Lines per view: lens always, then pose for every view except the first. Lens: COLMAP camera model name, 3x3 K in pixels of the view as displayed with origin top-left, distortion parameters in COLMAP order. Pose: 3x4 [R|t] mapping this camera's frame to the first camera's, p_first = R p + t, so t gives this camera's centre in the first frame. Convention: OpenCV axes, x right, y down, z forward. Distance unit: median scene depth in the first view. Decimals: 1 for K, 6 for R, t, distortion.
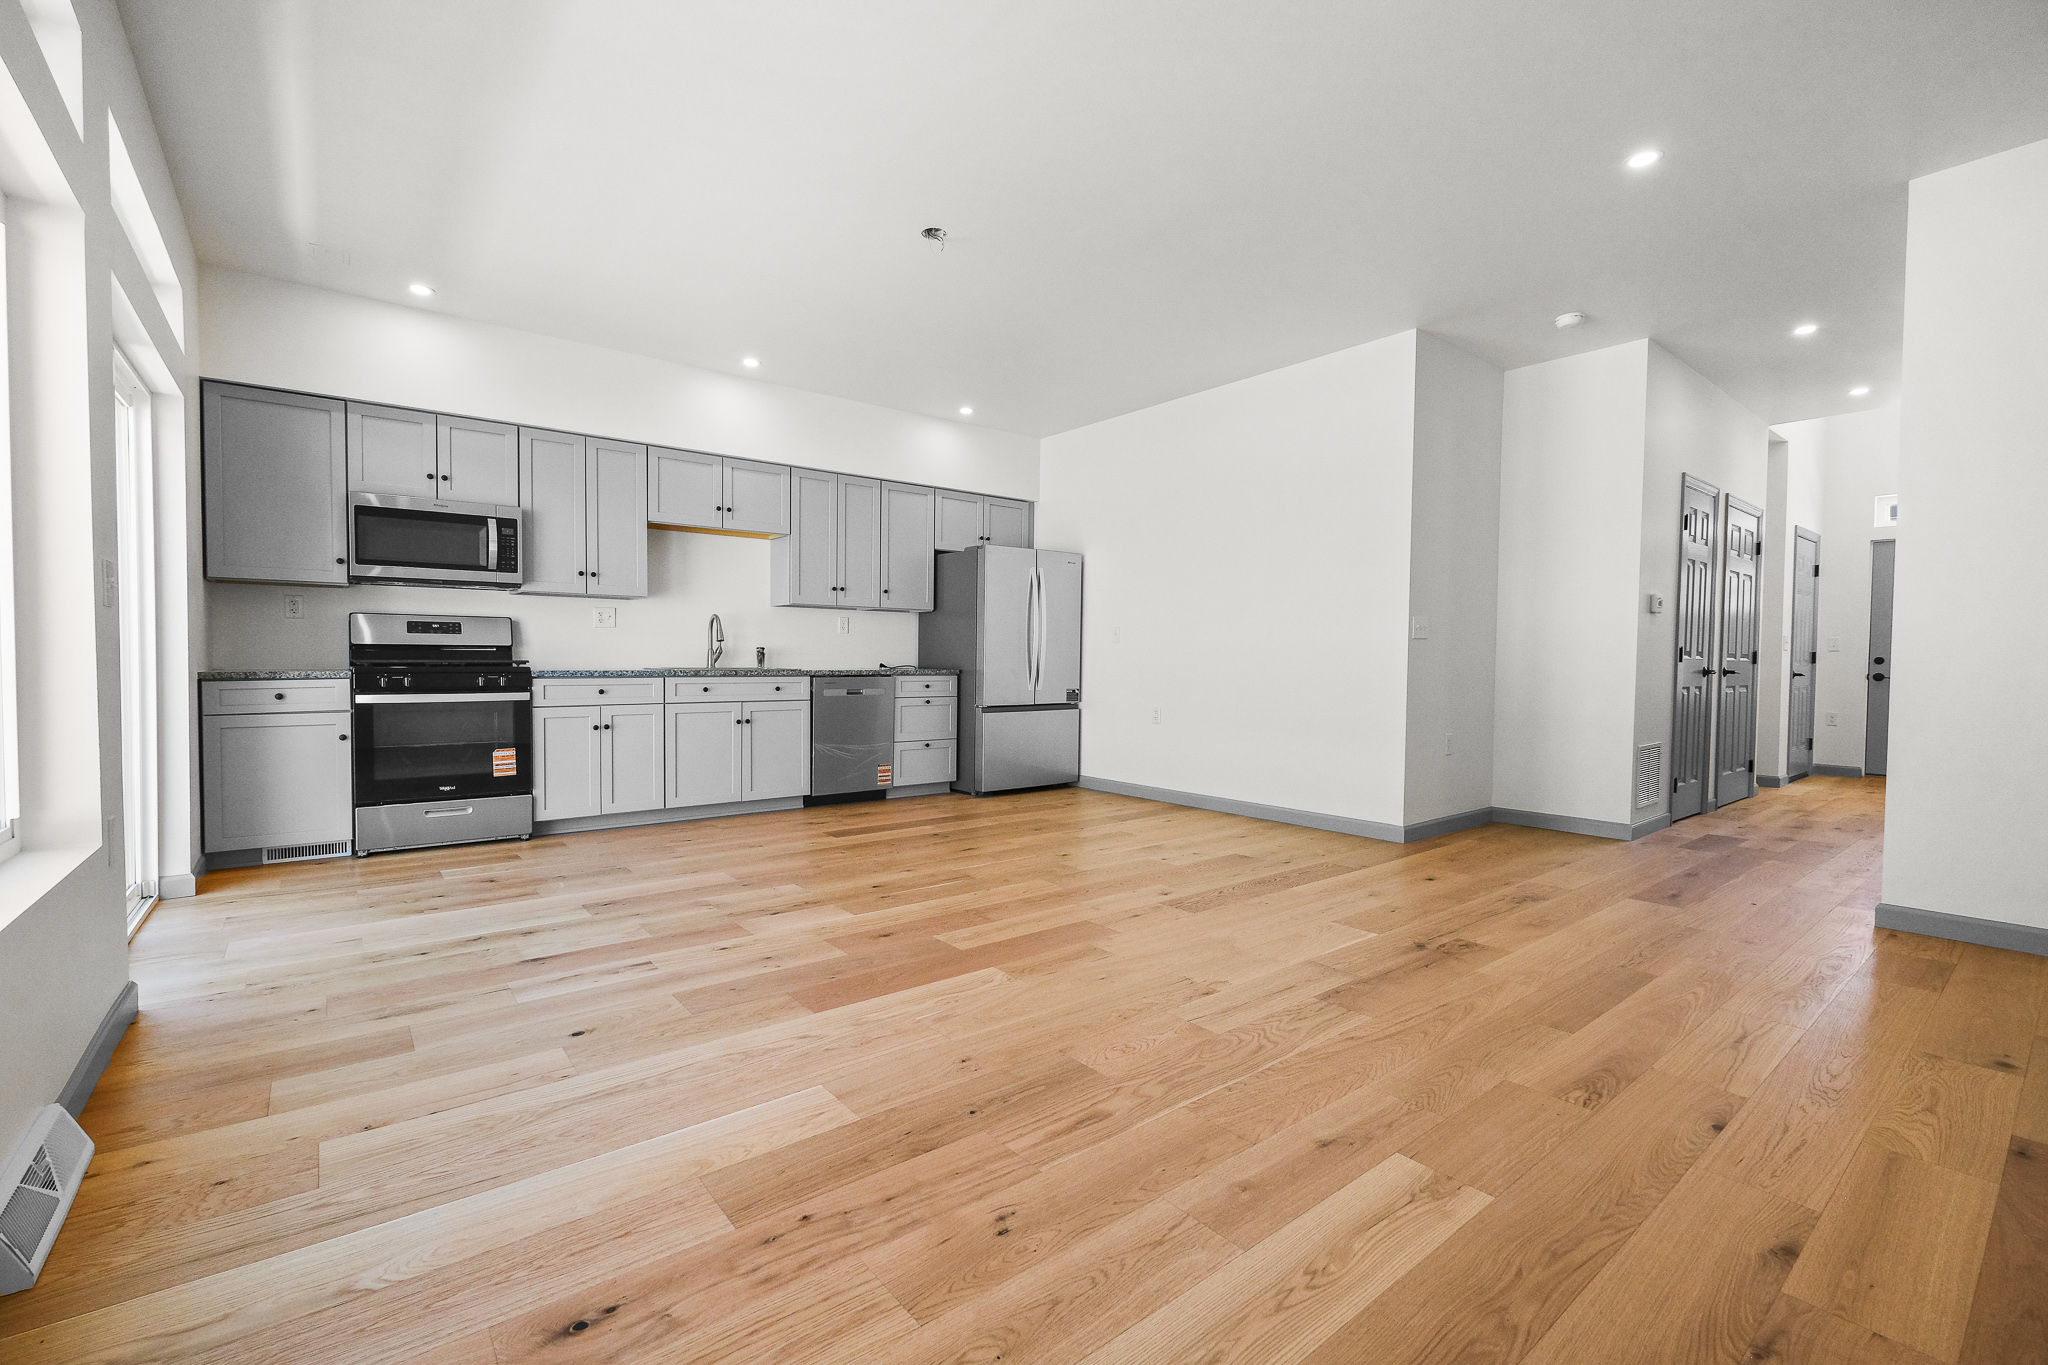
lens RADIAL K [[880.2, 0, 1003.7], [0, 880.2, 680.3], [0, 0, 1]] dist [-0.001702, -0.000017]
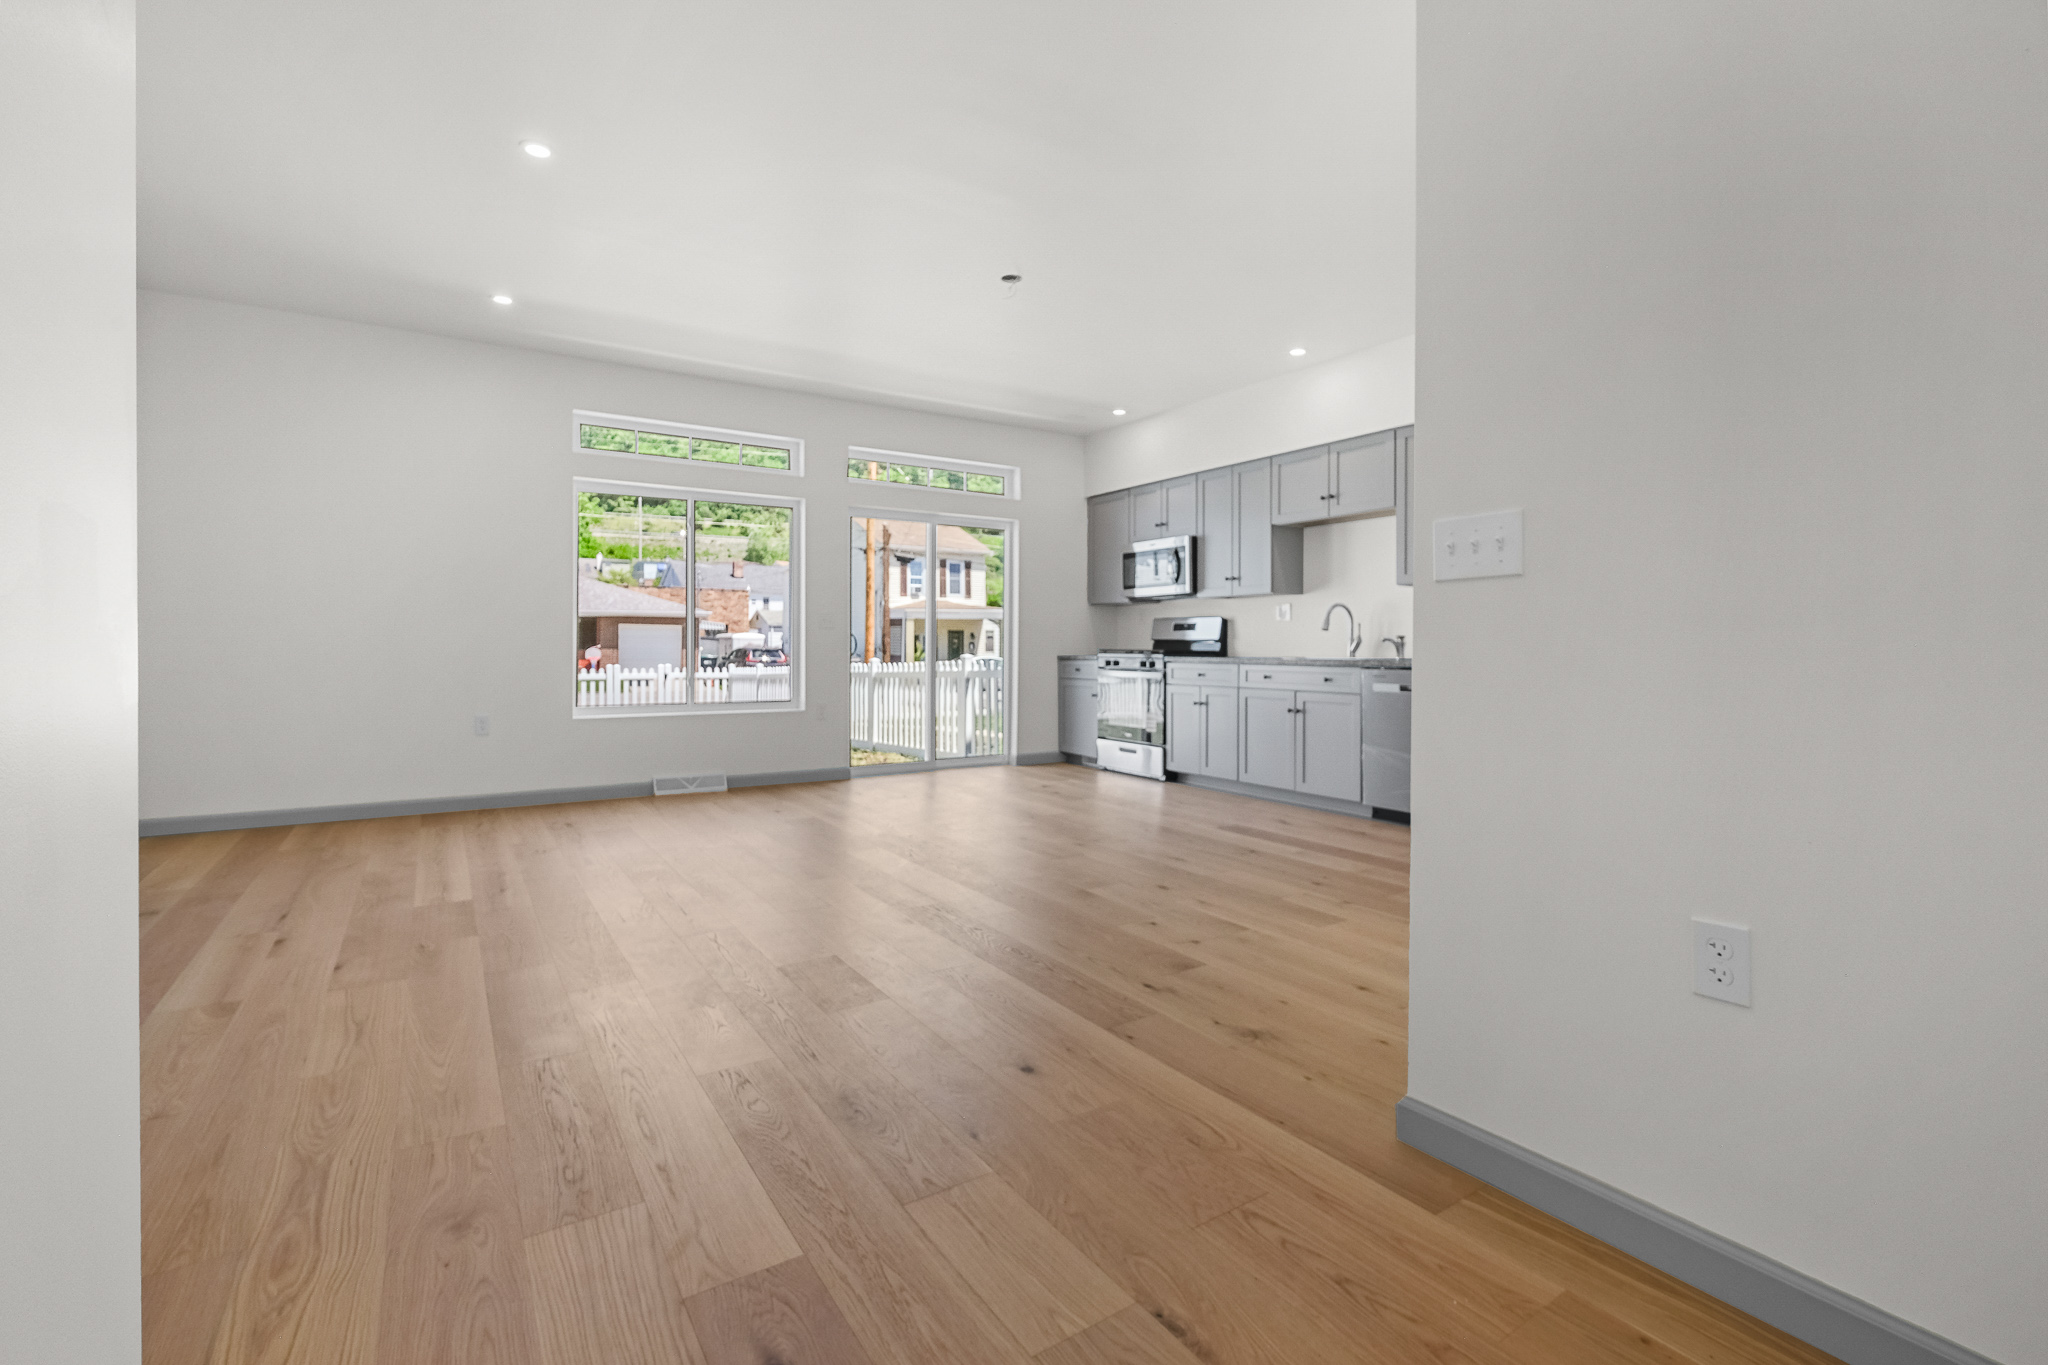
lens RADIAL K [[895.7, 0, 996.9], [0, 895.7, 642.0], [0, 0, 1]] dist [-0.002084, -0.000112]
pose [[-0.099541, -0.010671, -0.994976, 0.826432], [-0.028493, 0.999563, -0.007870, -0.015264], [0.994625, 0.027566, -0.099801, 0.842005]]
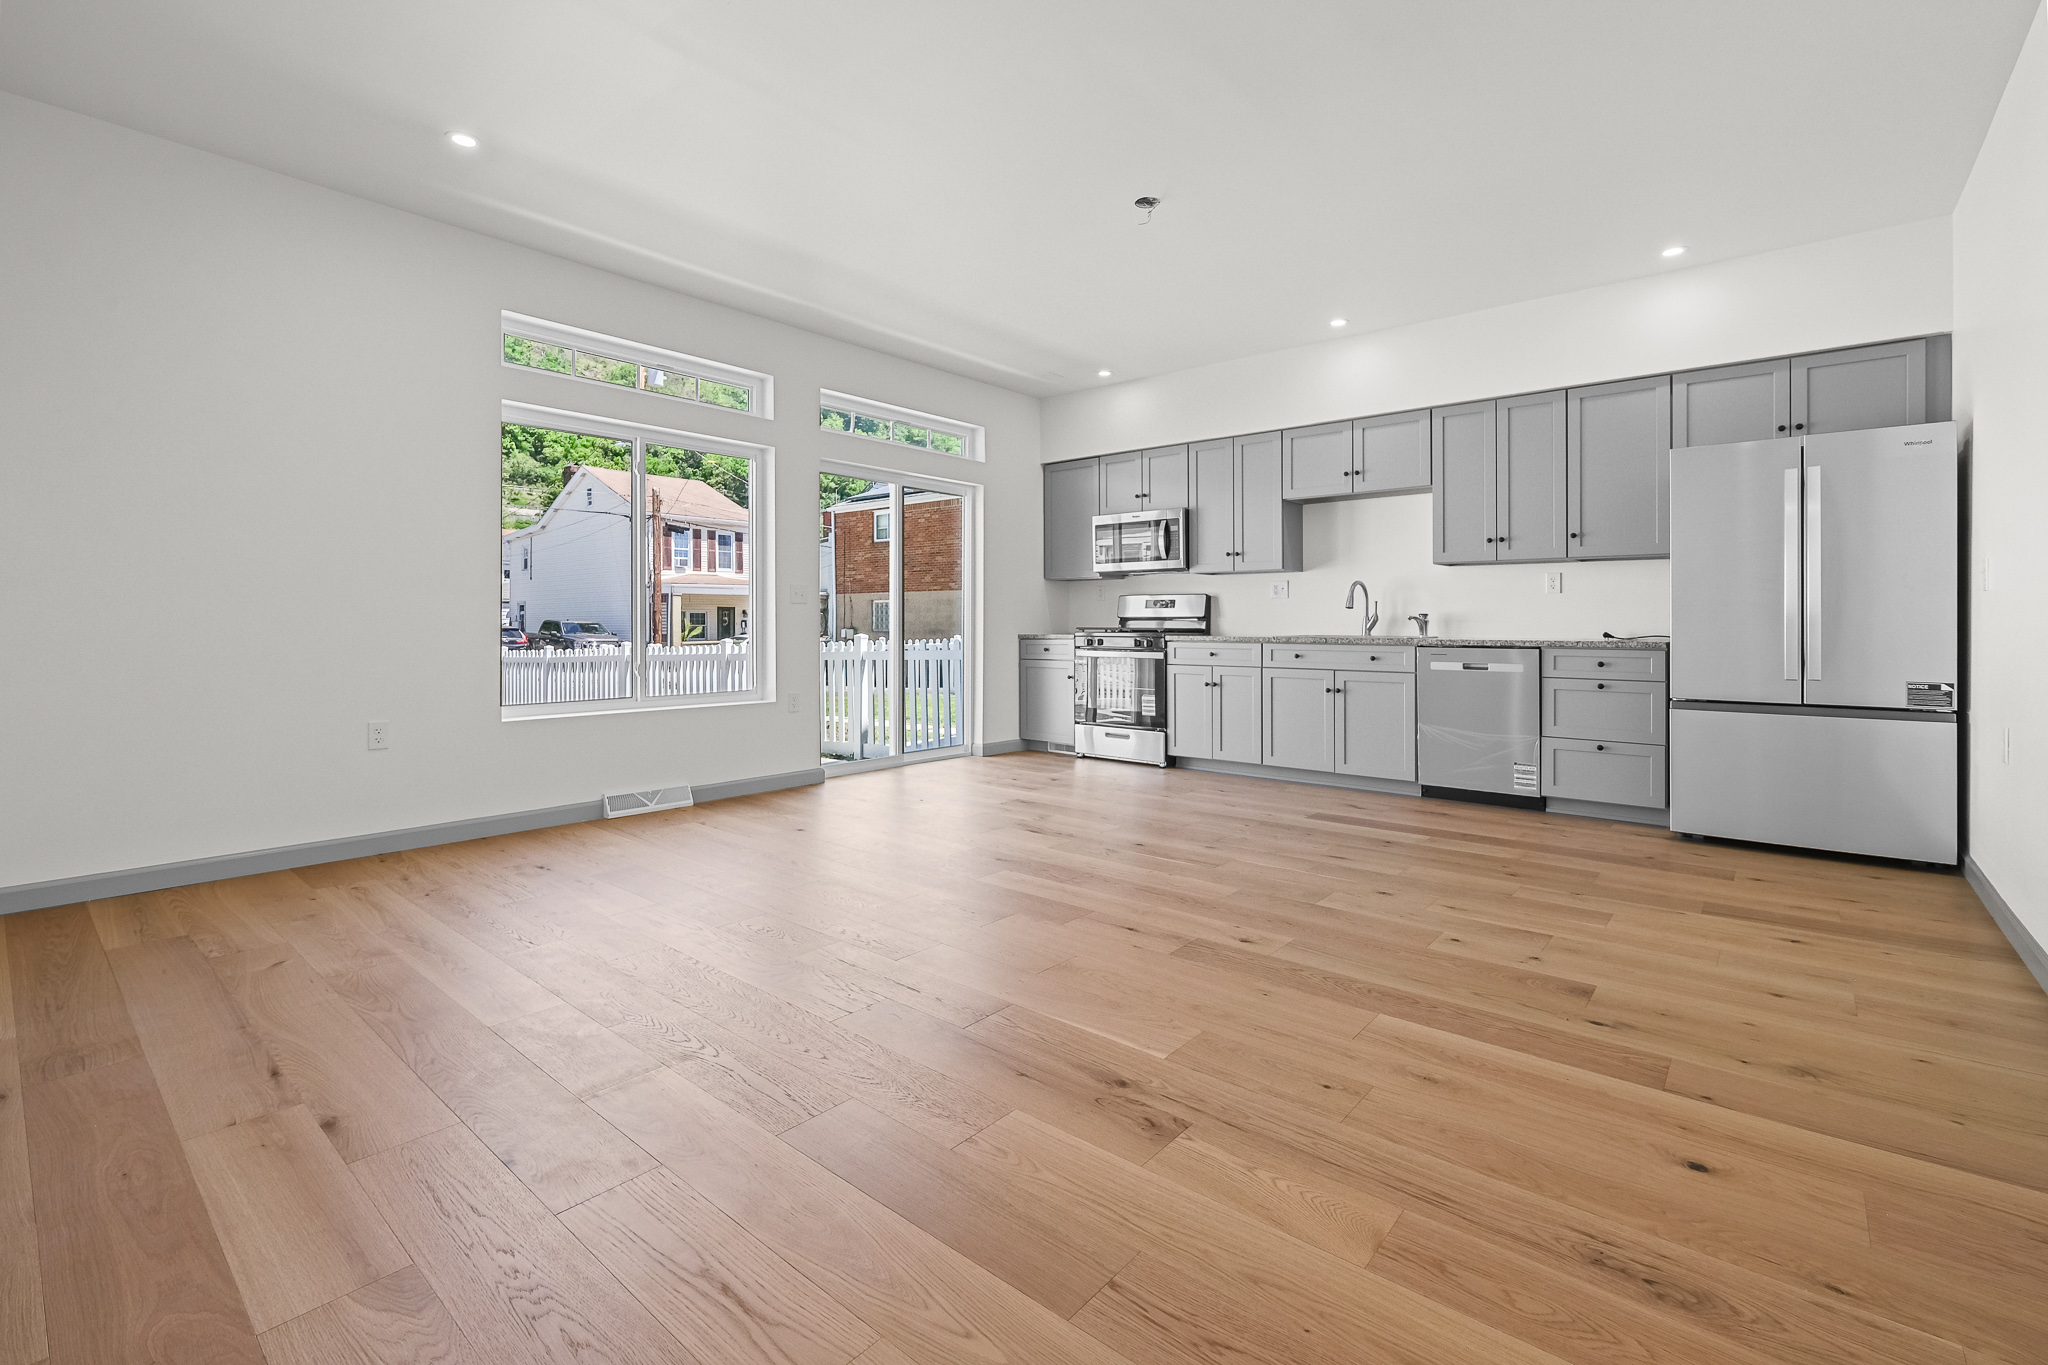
lens RADIAL K [[904.6, 0, 1002.1], [0, 904.6, 618.6], [0, 0, 1]] dist [-0.002156, -0.000825]
pose [[0.189299, -0.011981, -0.981846, 0.680810], [-0.024566, 0.999555, -0.016933, -0.007405], [0.981612, 0.027326, 0.188920, 0.495122]]
